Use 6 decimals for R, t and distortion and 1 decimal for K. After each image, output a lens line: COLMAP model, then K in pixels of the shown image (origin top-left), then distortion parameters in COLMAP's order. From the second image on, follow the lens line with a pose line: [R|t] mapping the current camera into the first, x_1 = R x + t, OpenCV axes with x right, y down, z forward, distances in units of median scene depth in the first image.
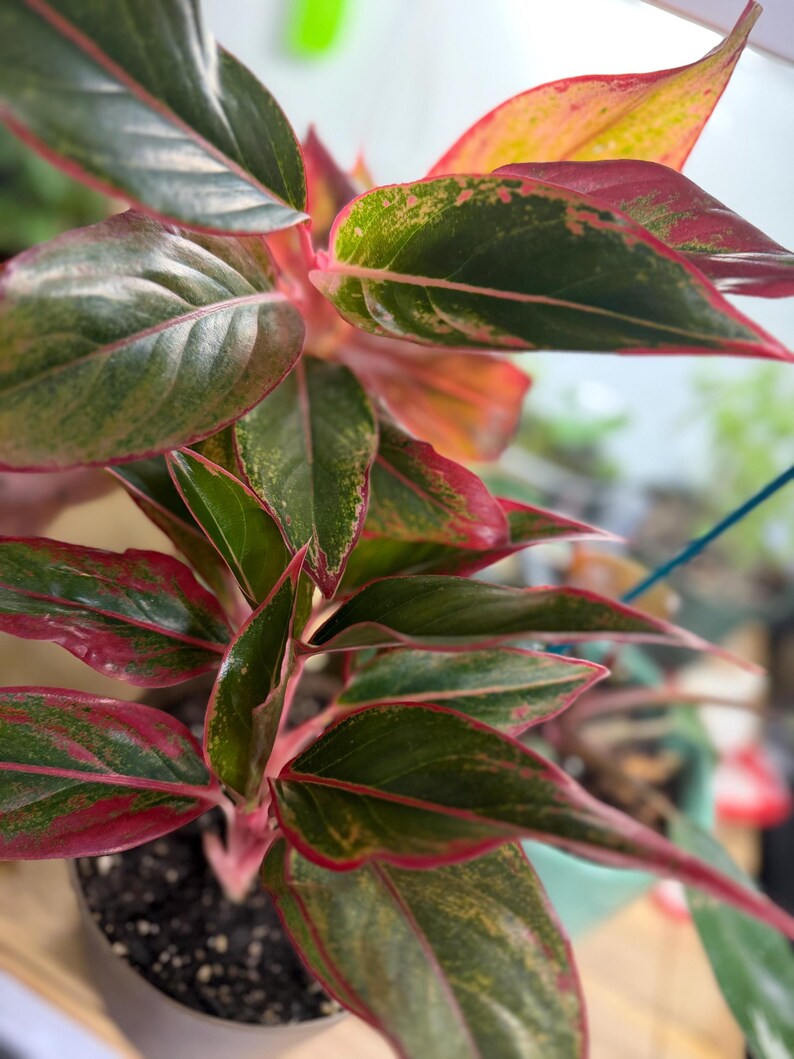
lens RADIAL K [[769.9, 0, 397.0], [0, 769.9, 529.5], [0, 0, 1]] dist [-0.015353, -0.003465]
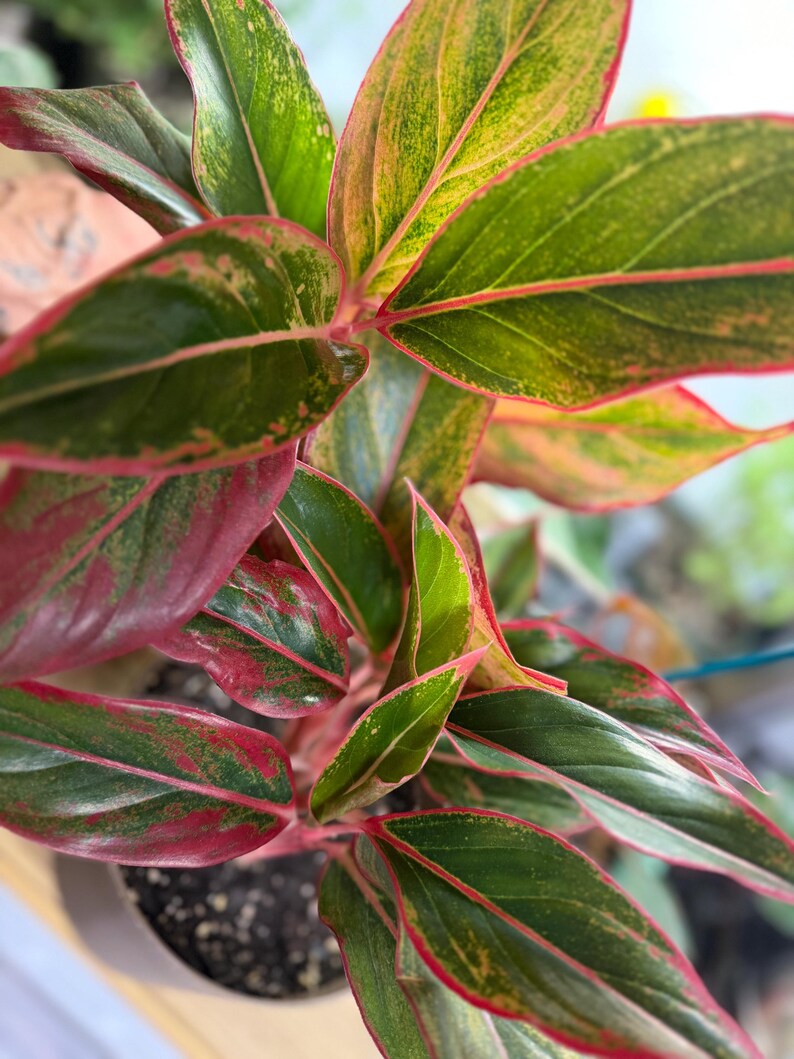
lens RADIAL K [[769.9, 0, 397.0], [0, 769.9, 529.5], [0, 0, 1]] dist [-0.015353, -0.003465]
pose [[0.942066, 0.295190, 0.159297, -0.410691], [-0.321052, 0.931064, 0.173334, -0.243053], [-0.097149, -0.214435, 0.971895, 0.093471]]
